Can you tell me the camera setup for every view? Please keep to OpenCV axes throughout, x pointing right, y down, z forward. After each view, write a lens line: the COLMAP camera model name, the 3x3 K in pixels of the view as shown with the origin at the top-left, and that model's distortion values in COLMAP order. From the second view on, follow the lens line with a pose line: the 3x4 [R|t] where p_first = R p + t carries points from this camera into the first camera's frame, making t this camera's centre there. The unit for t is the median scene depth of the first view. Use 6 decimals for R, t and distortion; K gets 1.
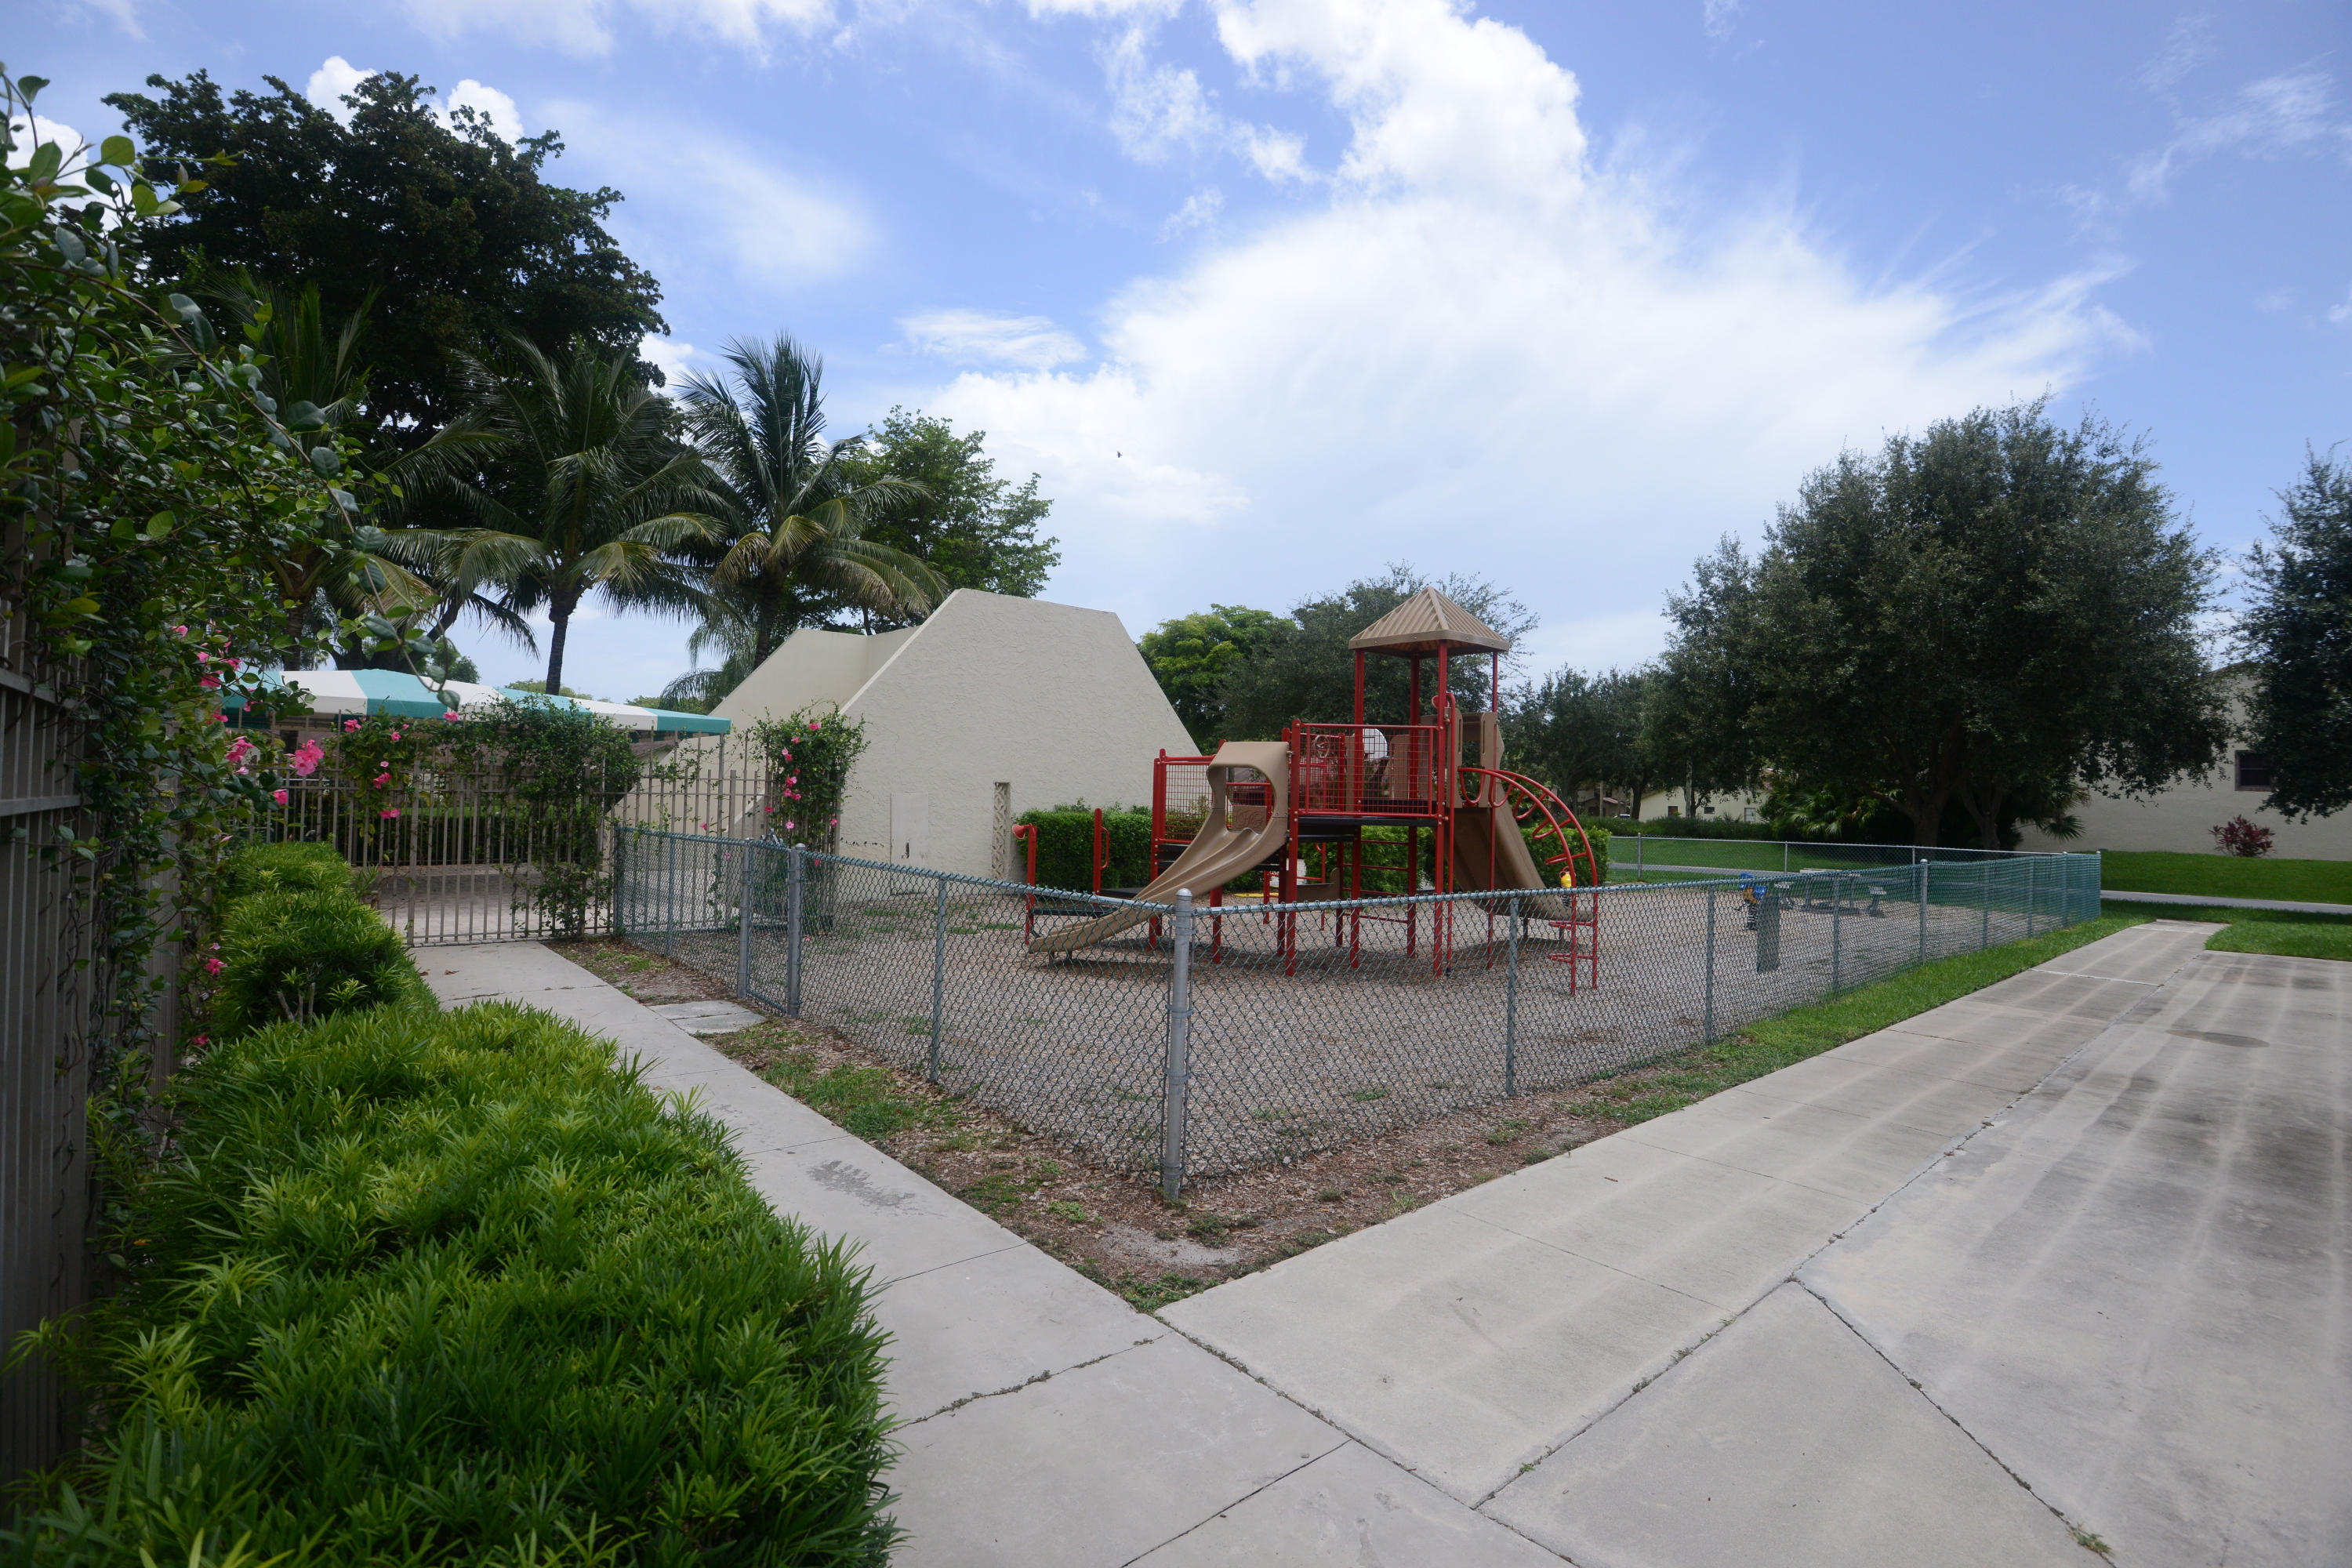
lens RADIAL K [[1066.1, 0, 1170.0], [0, 1066.1, 793.2], [0, 0, 1]] dist [-0.030973, -0.001752]
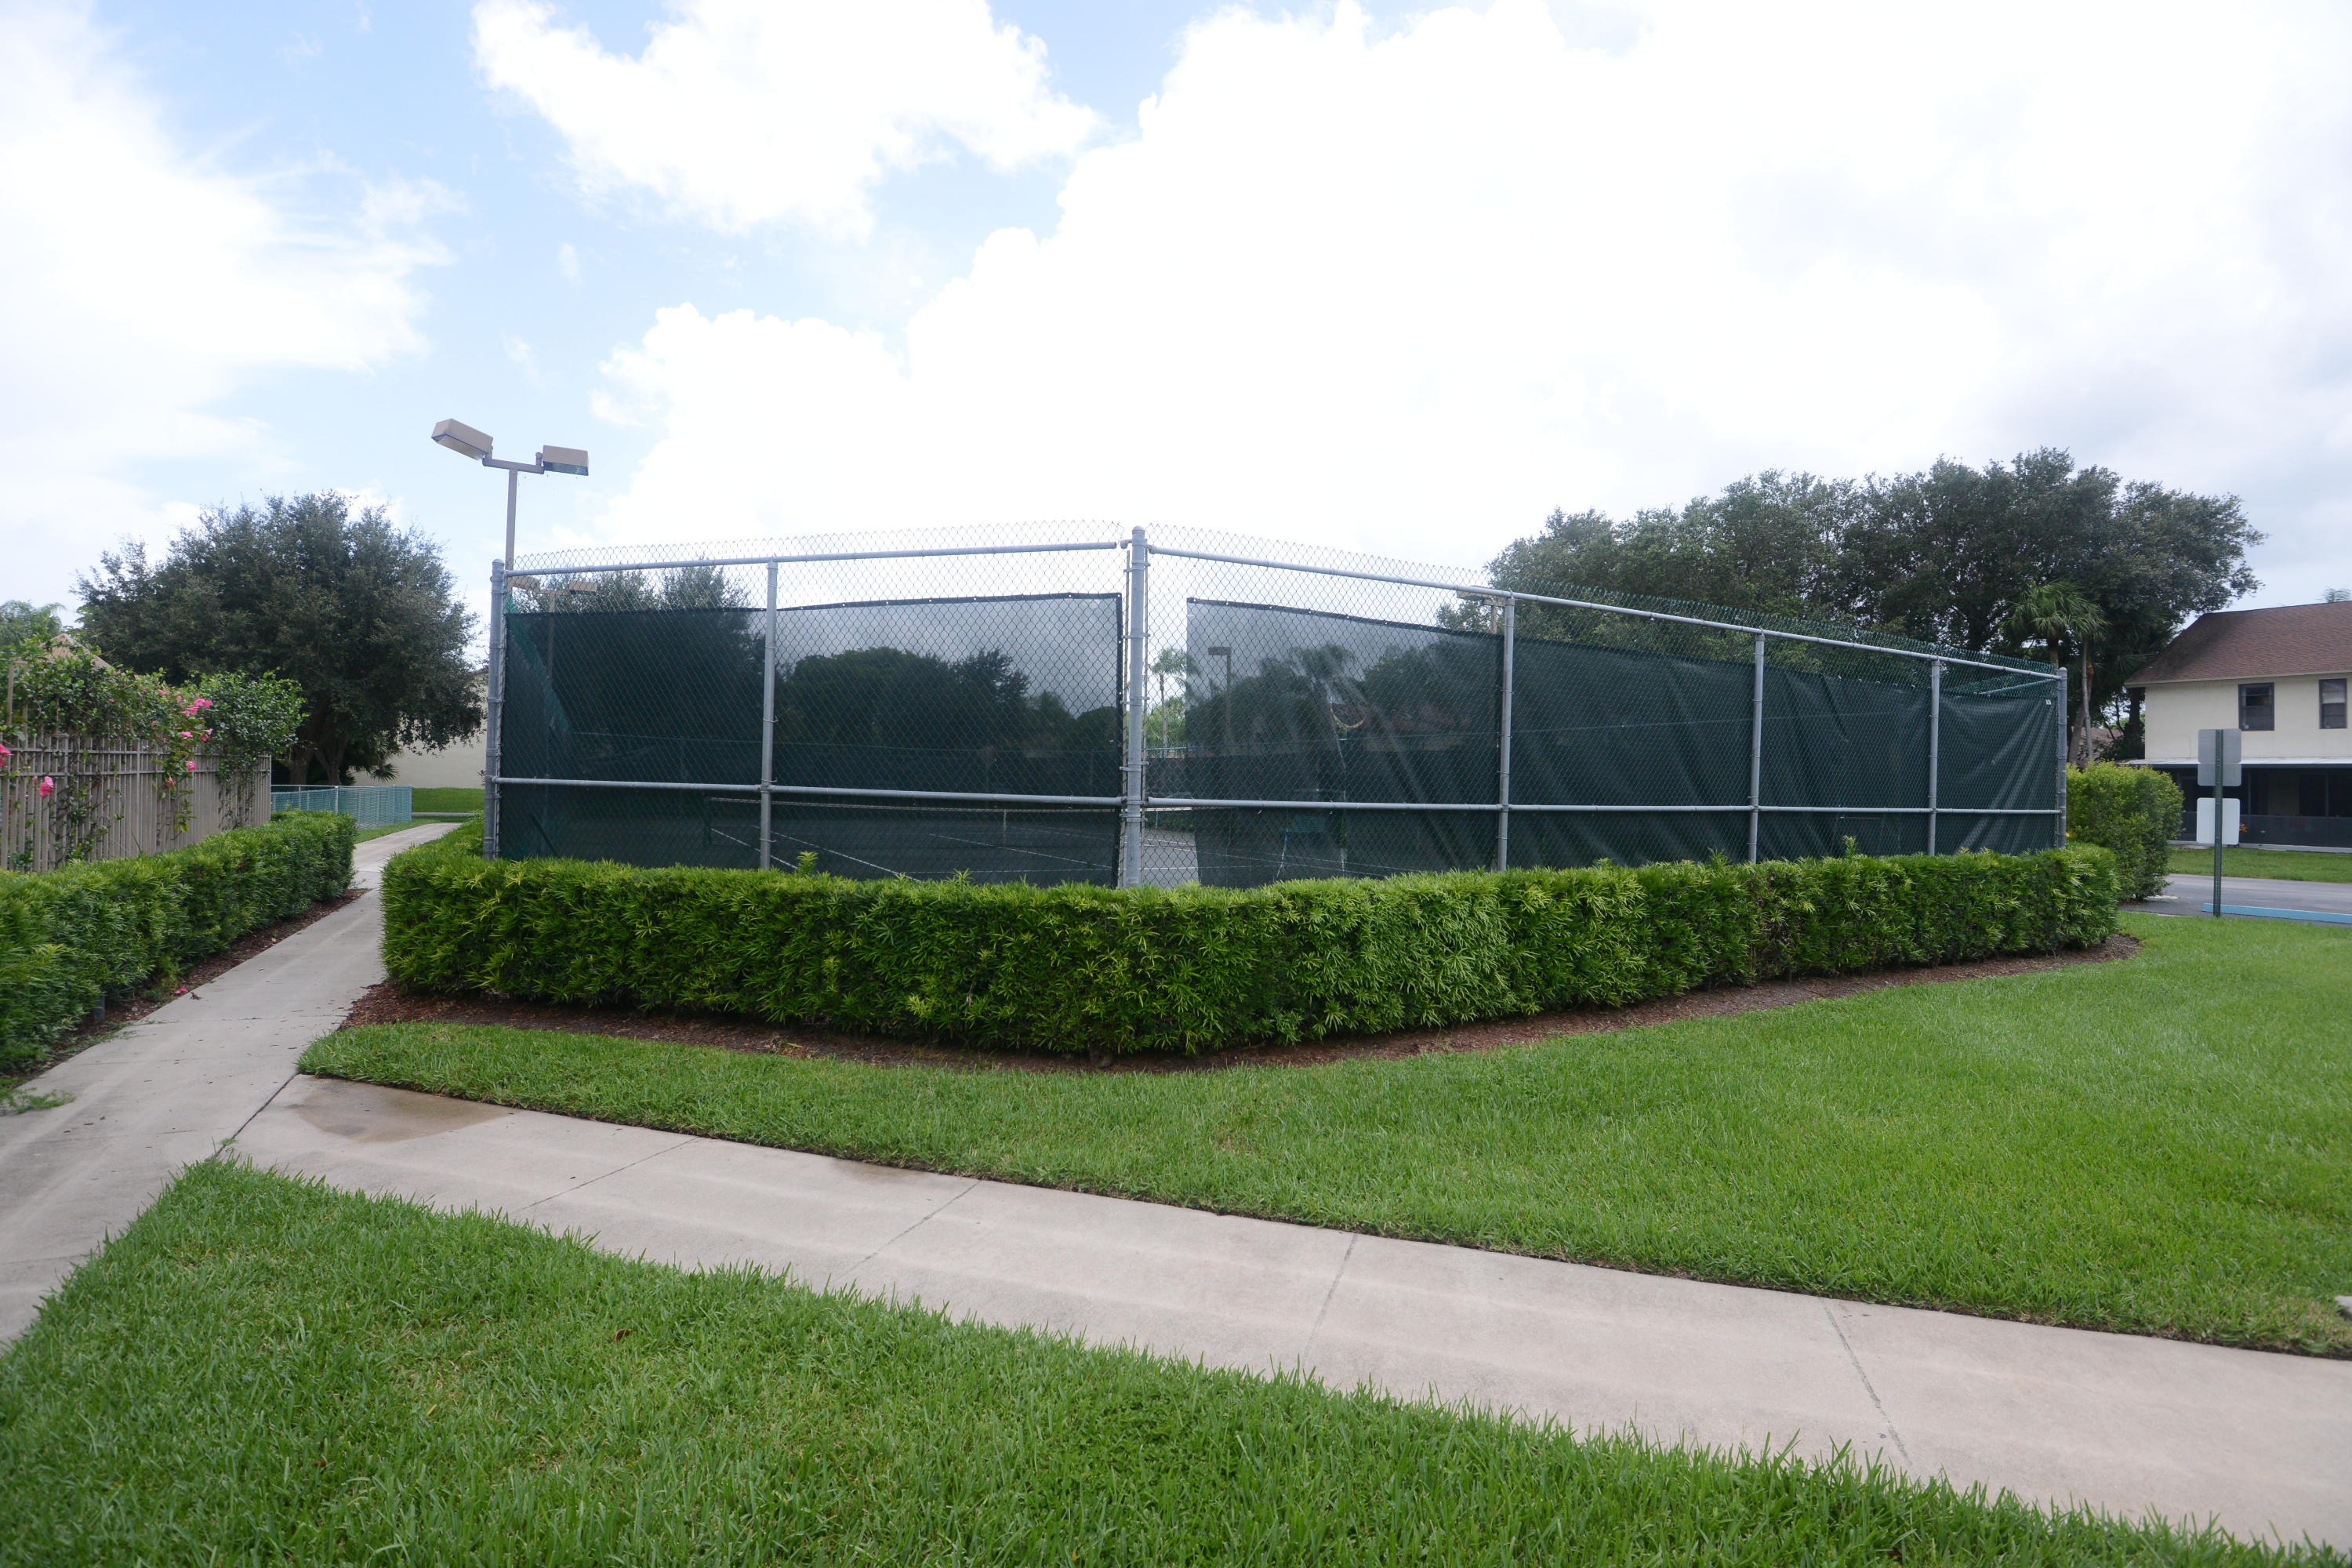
lens RADIAL K [[1066.1, 0, 1177.4], [0, 1066.1, 795.0], [0, 0, 1]] dist [-0.030973, -0.001752]
pose [[0.198101, -0.028172, 0.979777, -0.467314], [-0.025345, 0.999105, 0.033852, -0.015965], [-0.979854, -0.031539, 0.197210, -0.491981]]
